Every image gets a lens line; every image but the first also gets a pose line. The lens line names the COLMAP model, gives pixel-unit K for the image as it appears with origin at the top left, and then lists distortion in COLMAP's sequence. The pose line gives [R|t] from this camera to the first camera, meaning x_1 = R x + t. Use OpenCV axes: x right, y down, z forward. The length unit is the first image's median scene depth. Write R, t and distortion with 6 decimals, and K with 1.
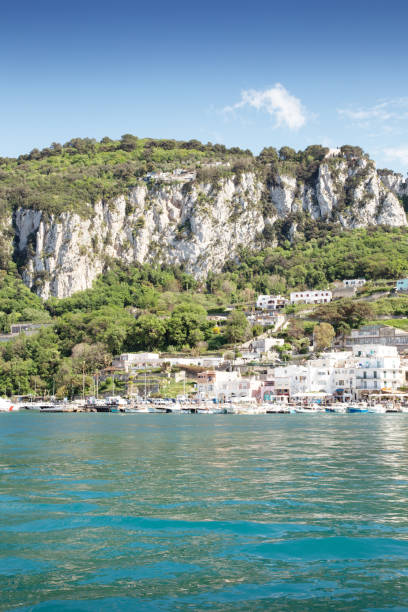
lens RADIAL K [[751.1, 0, 204.0], [0, 751.1, 306.0], [0, 0, 1]] dist [0.123428, 0.036383]
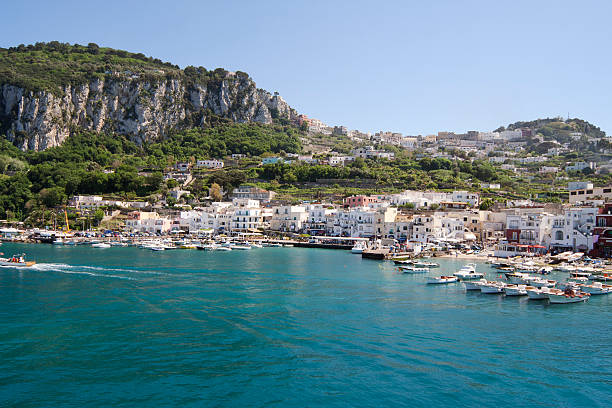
lens RADIAL K [[447.7, 0, 290.3], [0, 447.7, 206.4], [0, 0, 1]] dist [0.004117, 0.003373]
pose [[0.950967, 0.042387, 0.306374, 0.011095], [-0.069143, 0.994630, 0.077007, -0.005454], [-0.301464, -0.094415, 0.948791, 0.032804]]
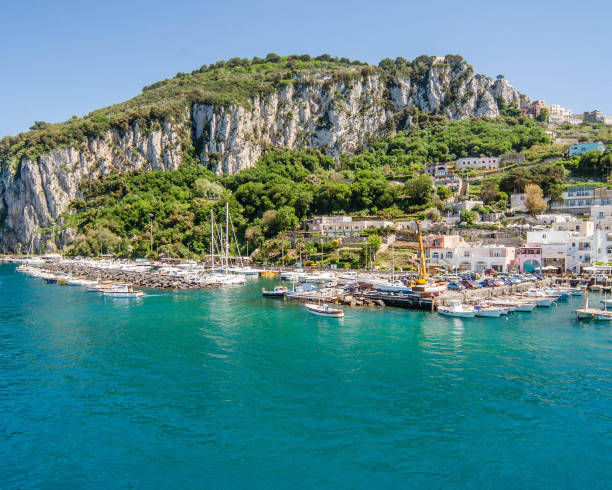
lens RADIAL K [[462.6, 0, 287.6], [0, 462.6, 251.9], [0, 0, 1]] dist [0.002367, 0.002462]
pose [[0.999554, 0.001020, -0.029830, -0.064059], [0.002894, 0.991393, 0.130890, 0.014724], [0.029707, -0.130918, 0.990948, 0.196534]]
